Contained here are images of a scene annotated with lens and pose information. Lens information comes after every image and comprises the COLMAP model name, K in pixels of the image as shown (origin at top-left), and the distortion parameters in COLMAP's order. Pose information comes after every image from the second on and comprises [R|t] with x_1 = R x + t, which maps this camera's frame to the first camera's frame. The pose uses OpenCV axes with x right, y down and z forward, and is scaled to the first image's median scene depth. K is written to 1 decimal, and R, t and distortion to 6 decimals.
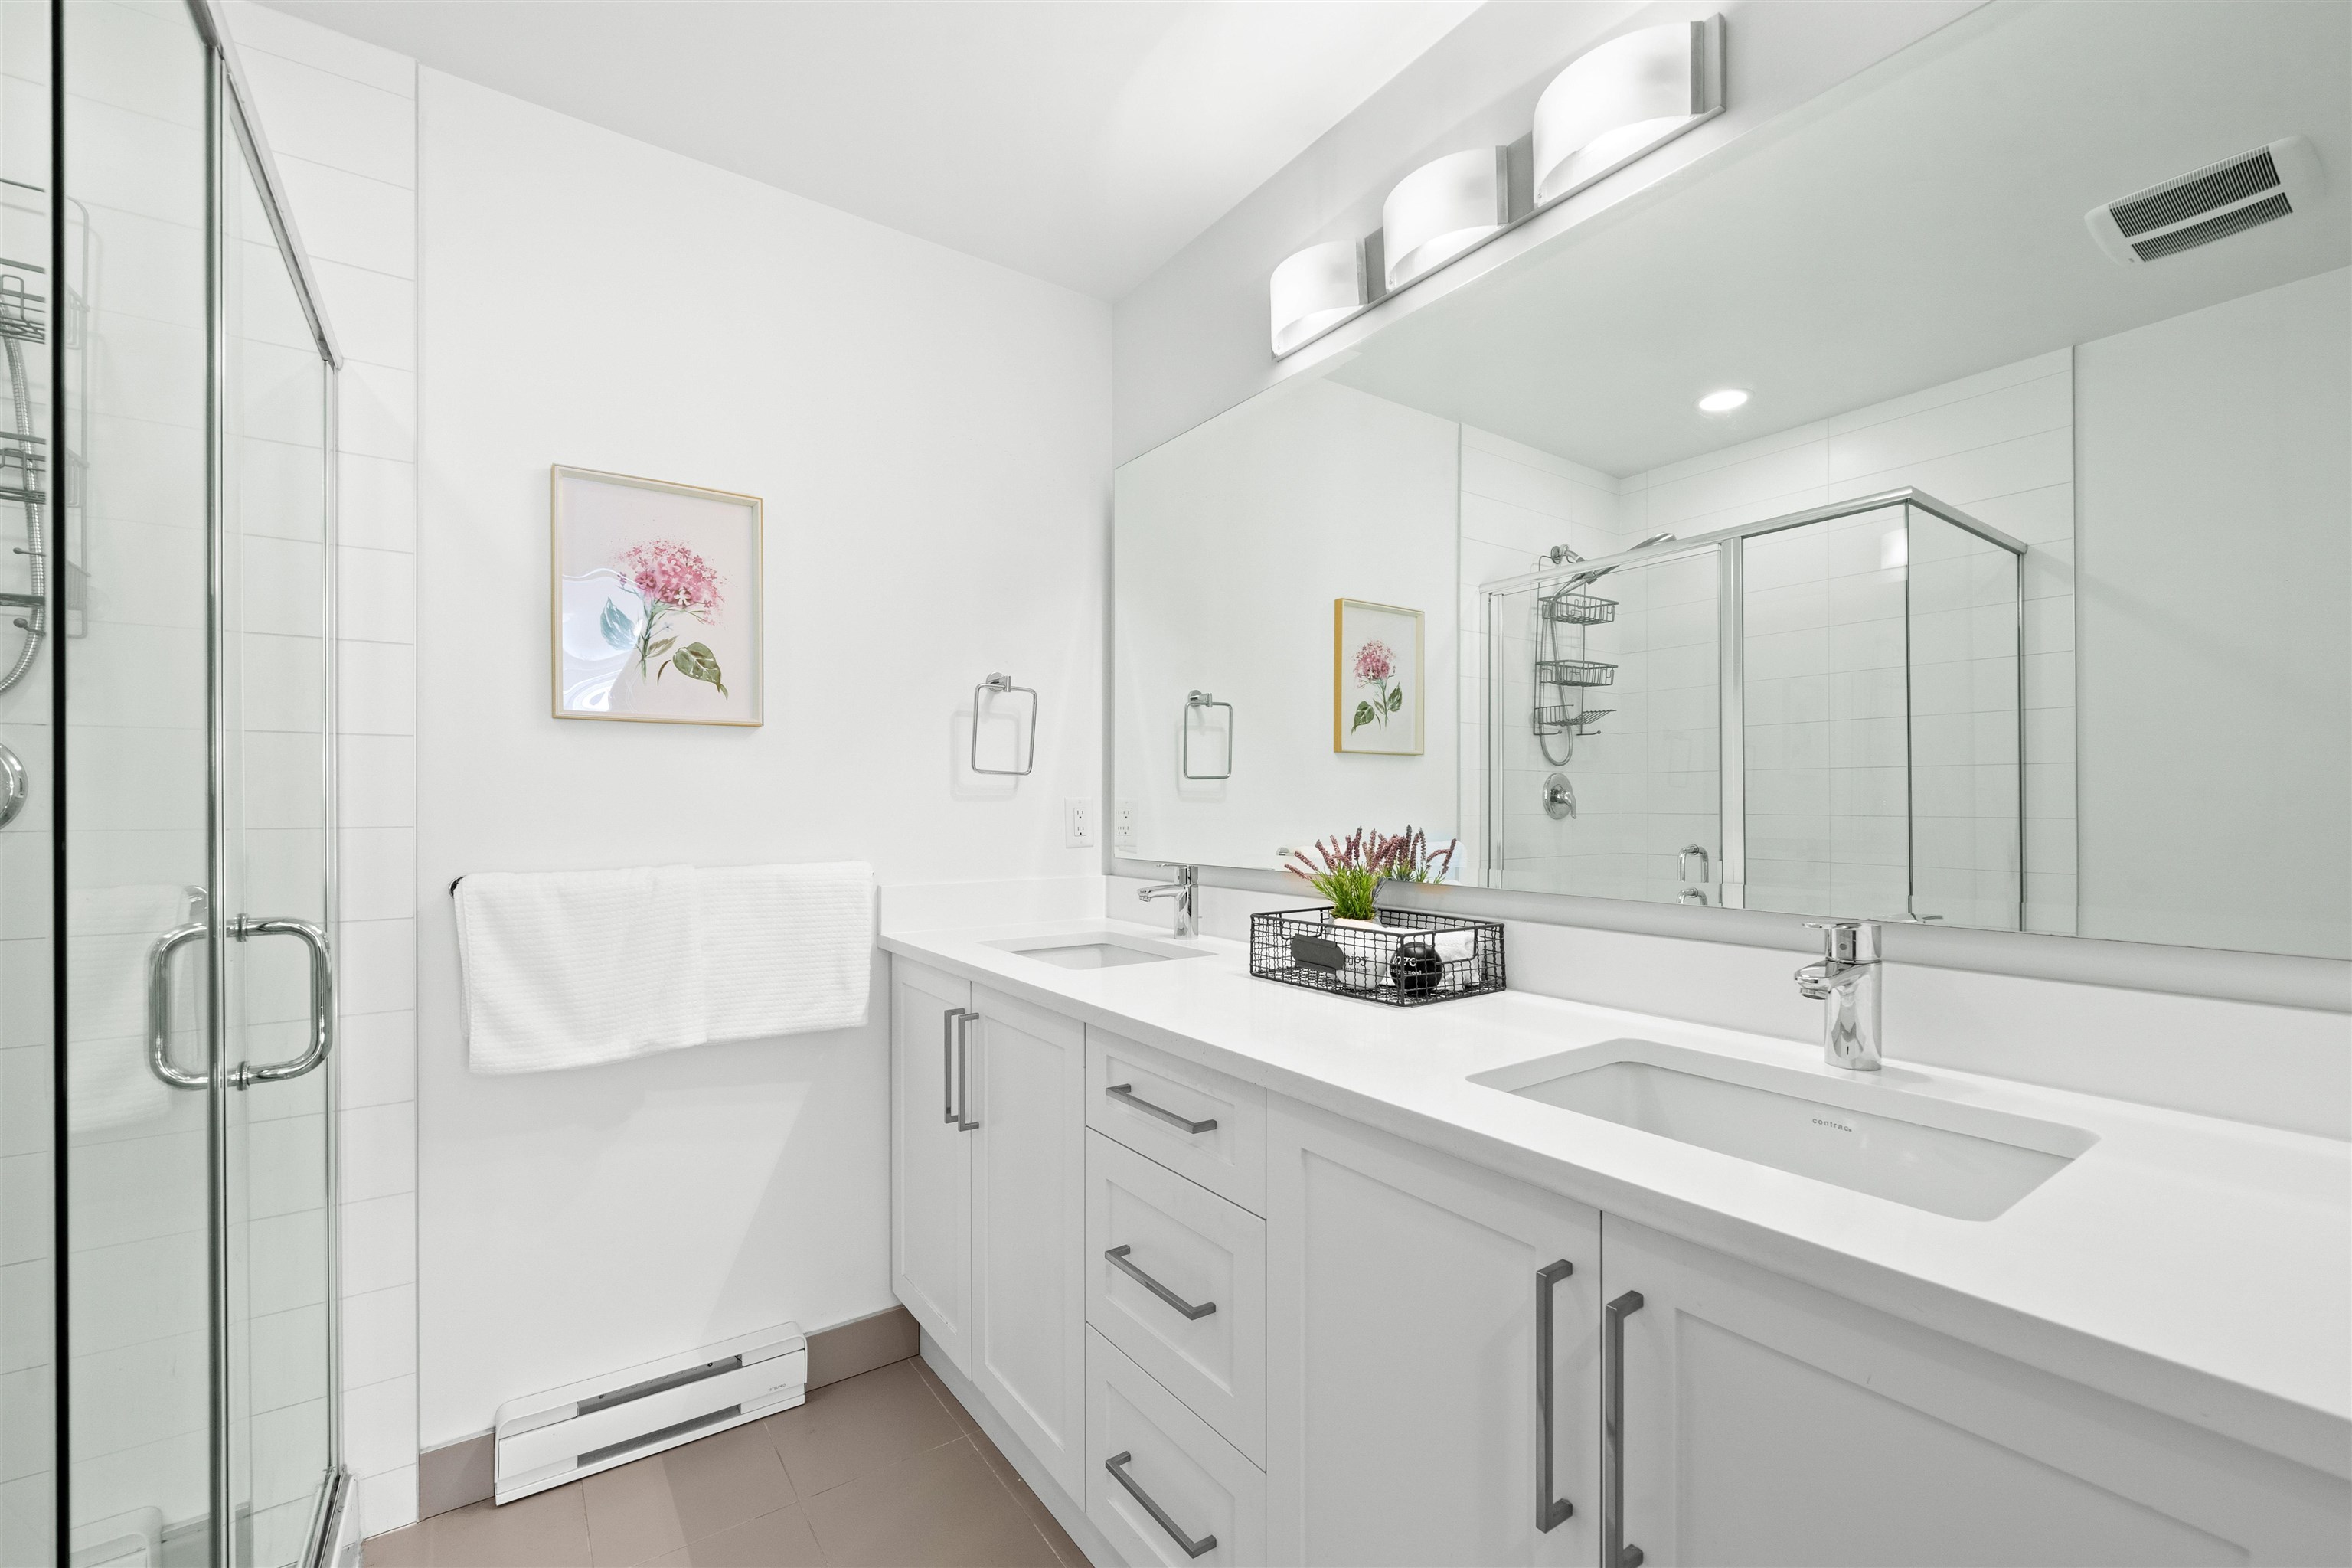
lens RADIAL K [[965.8, 0, 1176.3], [0, 965.8, 799.3], [0, 0, 1]] dist [-0.003757, -0.000533]
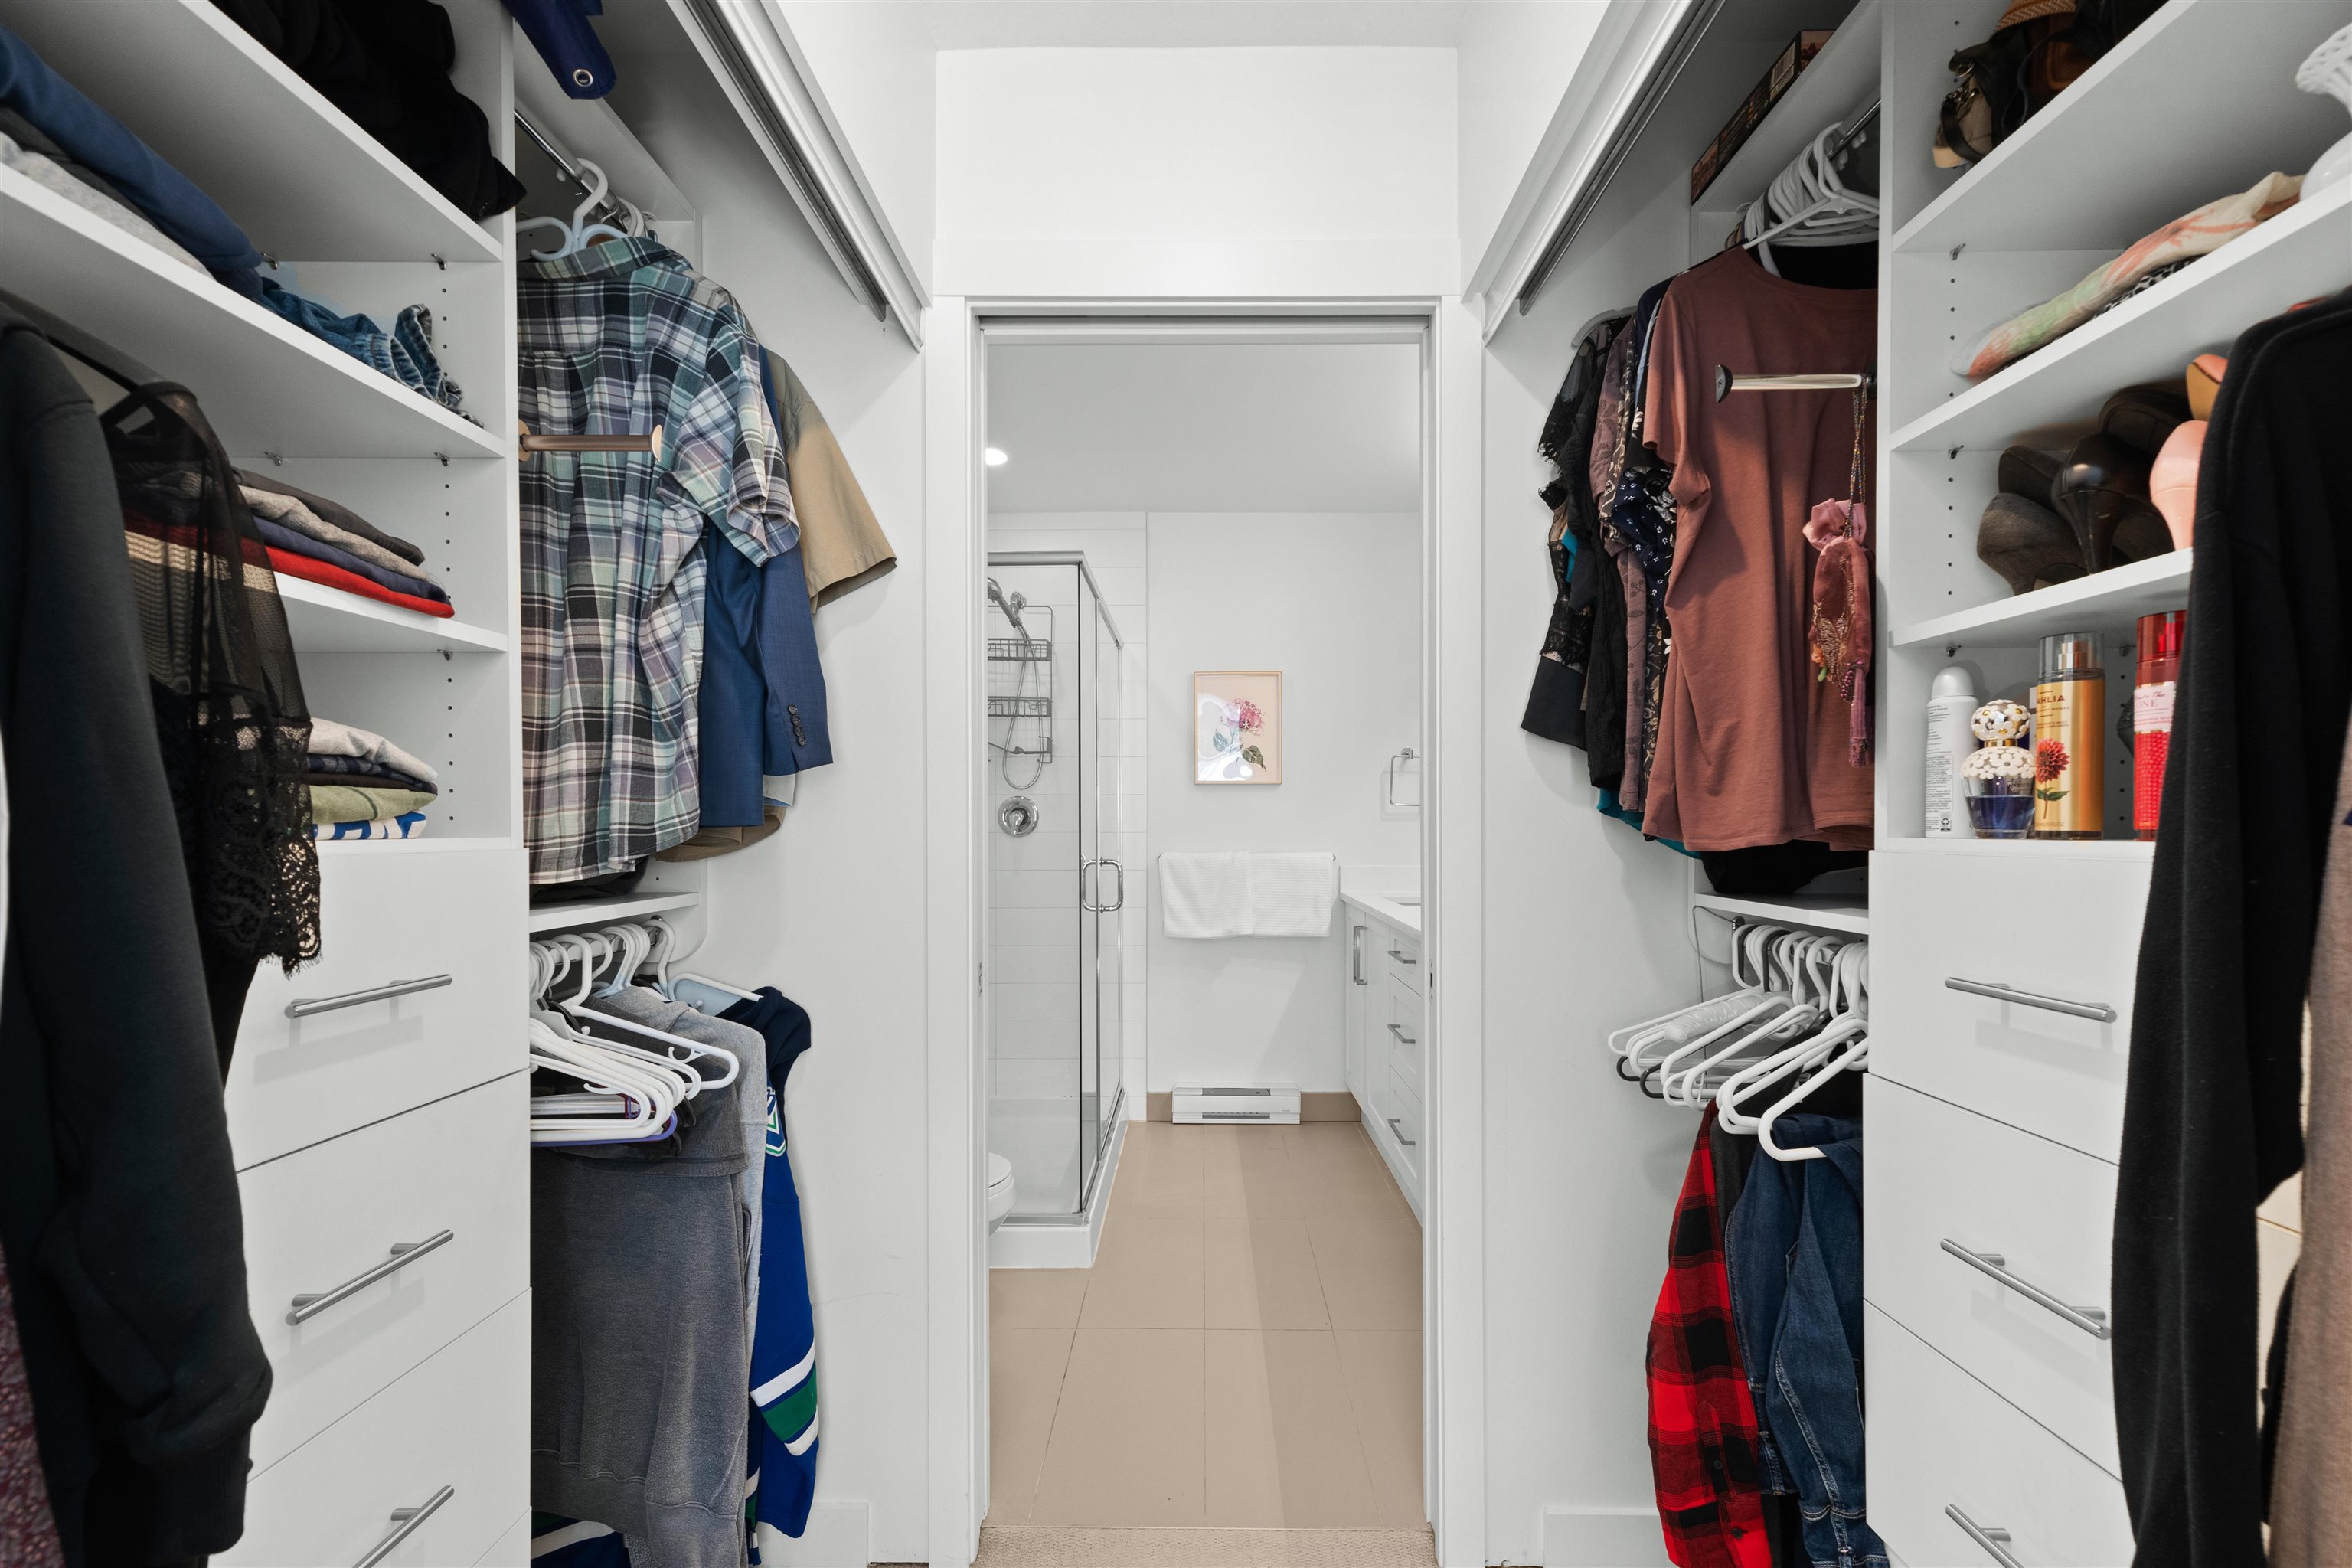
lens RADIAL K [[906.7, 0, 1184.5], [0, 906.7, 809.1], [0, 0, 1]] dist [-0.000712, -0.000028]
pose [[0.804485, -0.007737, -0.593923, 0.579469], [0.001491, 0.999938, -0.011006, -0.003347], [0.593972, 0.007969, 0.804447, -0.701506]]
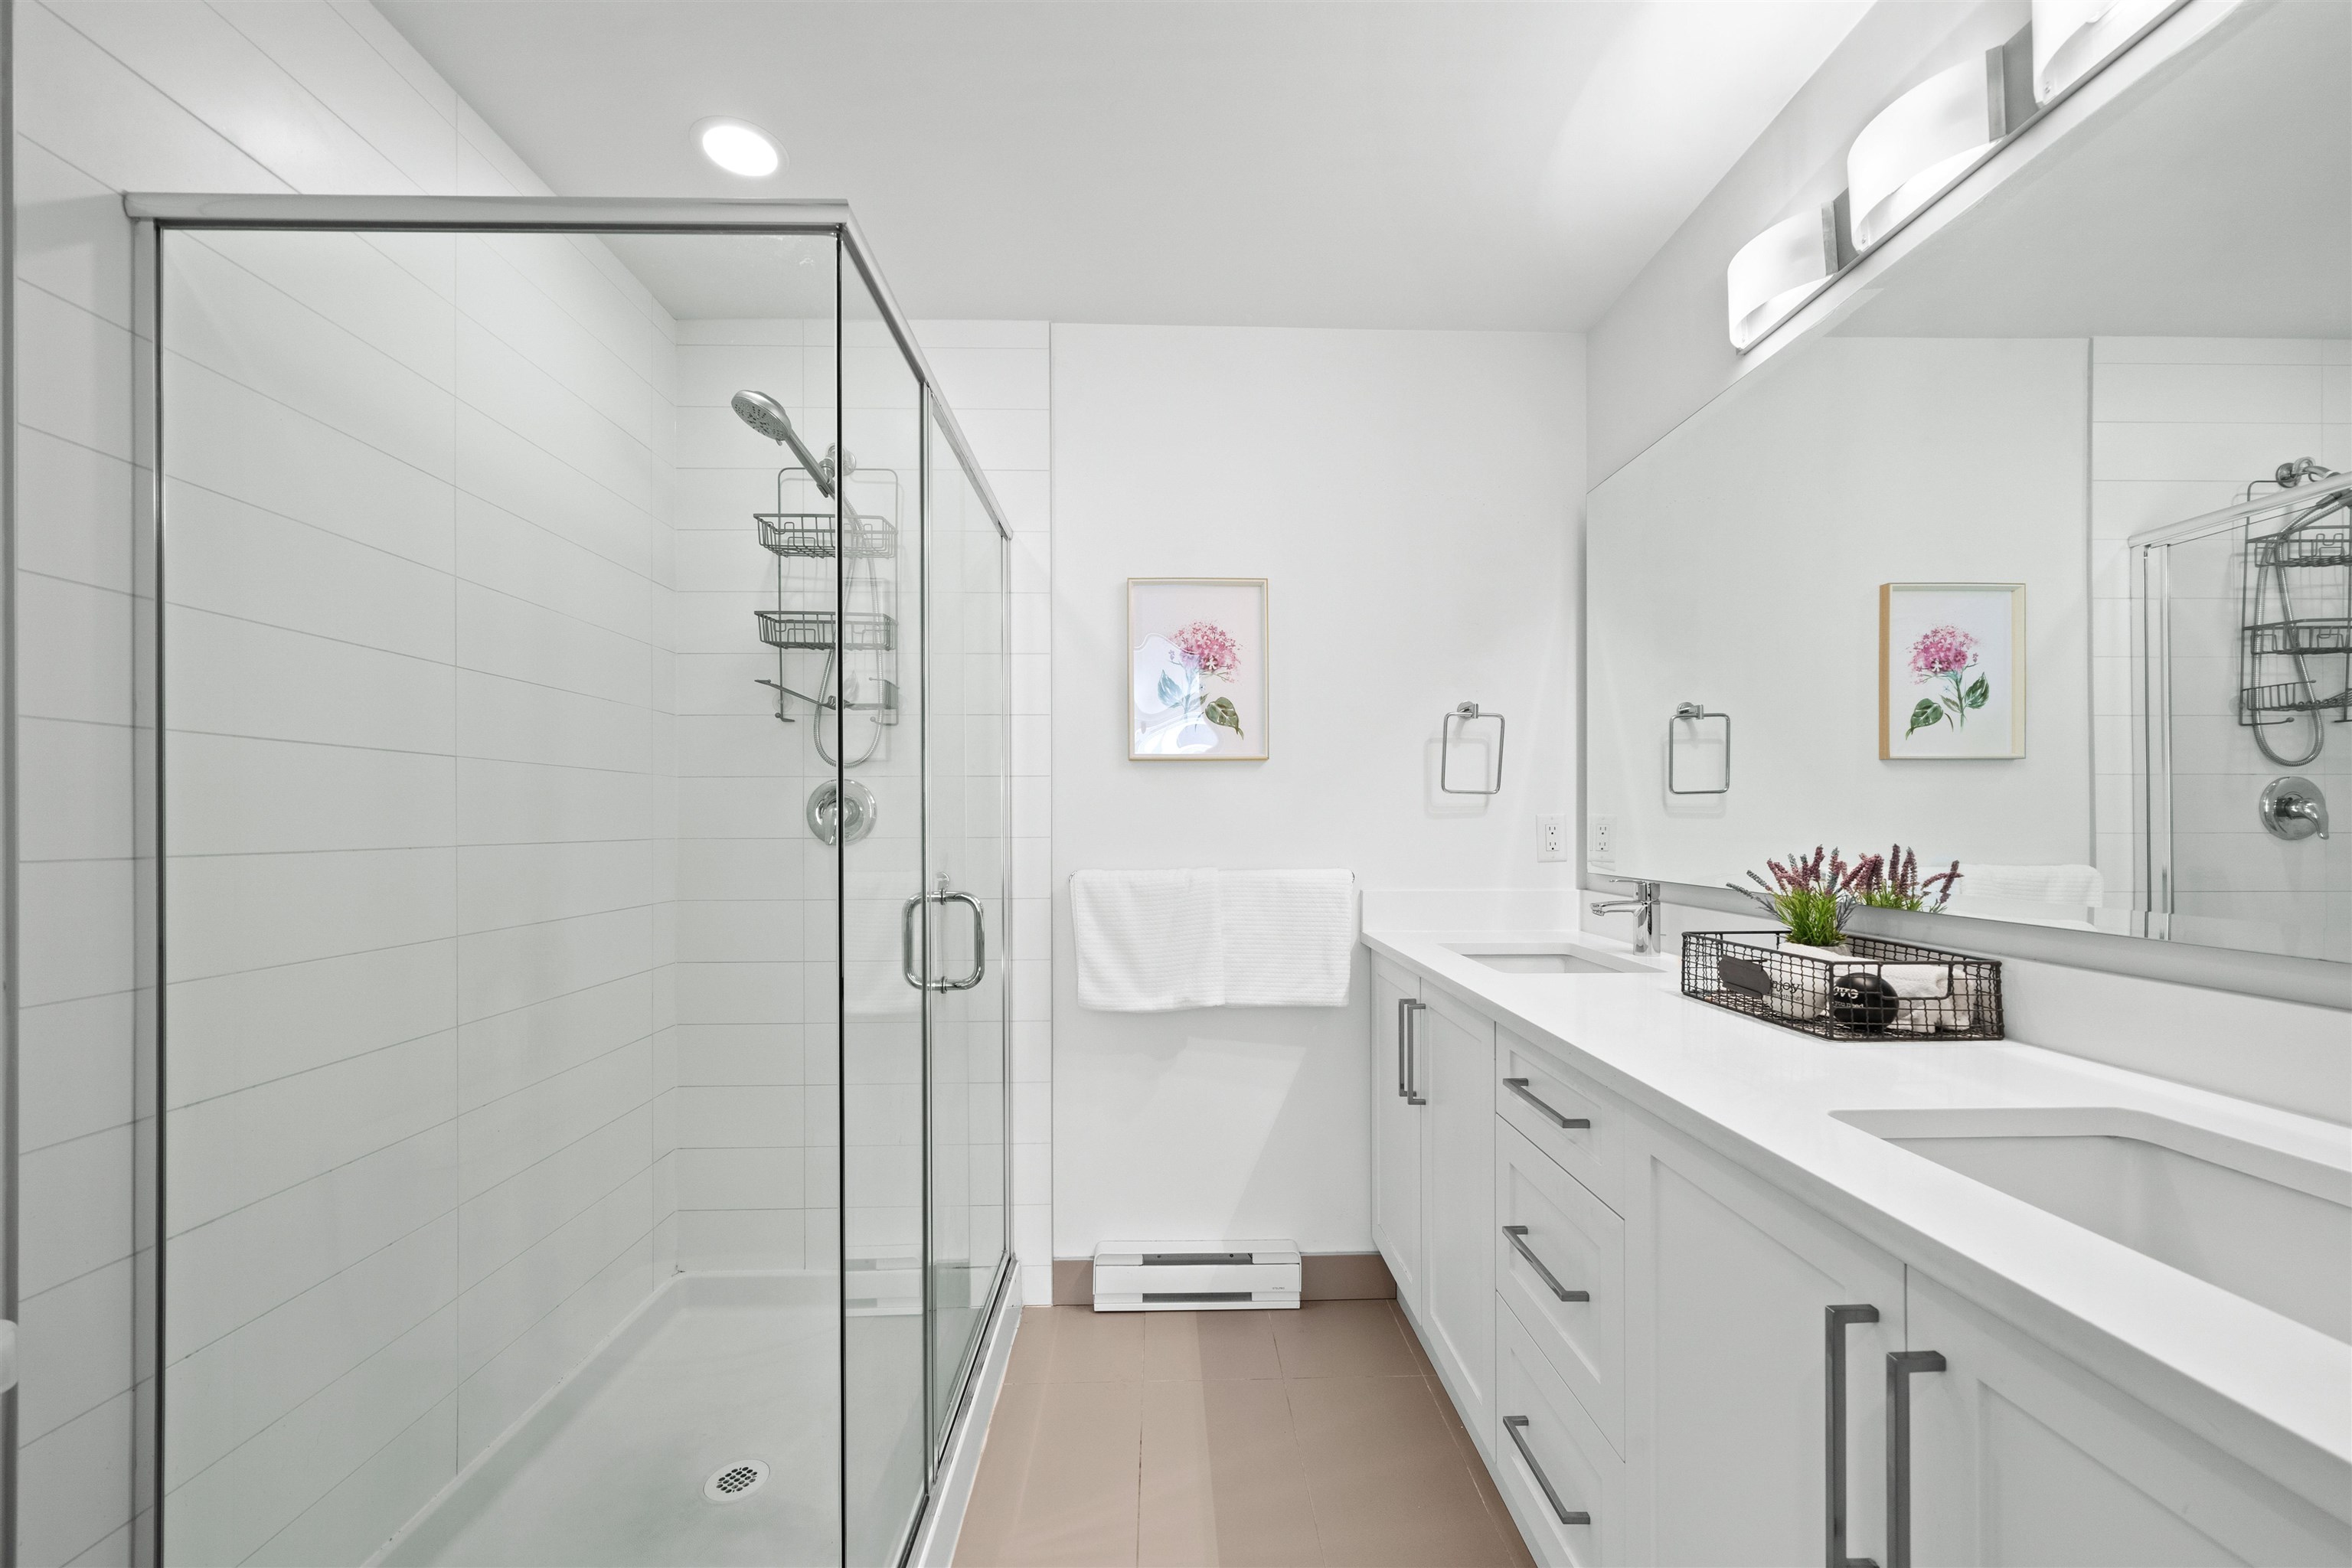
lens RADIAL K [[906.7, 0, 1184.5], [0, 906.7, 809.1], [0, 0, 1]] dist [-0.000712, -0.000028]
pose [[0.832583, -0.008628, -0.553833, 0.146606], [0.005253, 0.999957, -0.007681, -0.002412], [0.553875, 0.003486, 0.832592, -0.049372]]
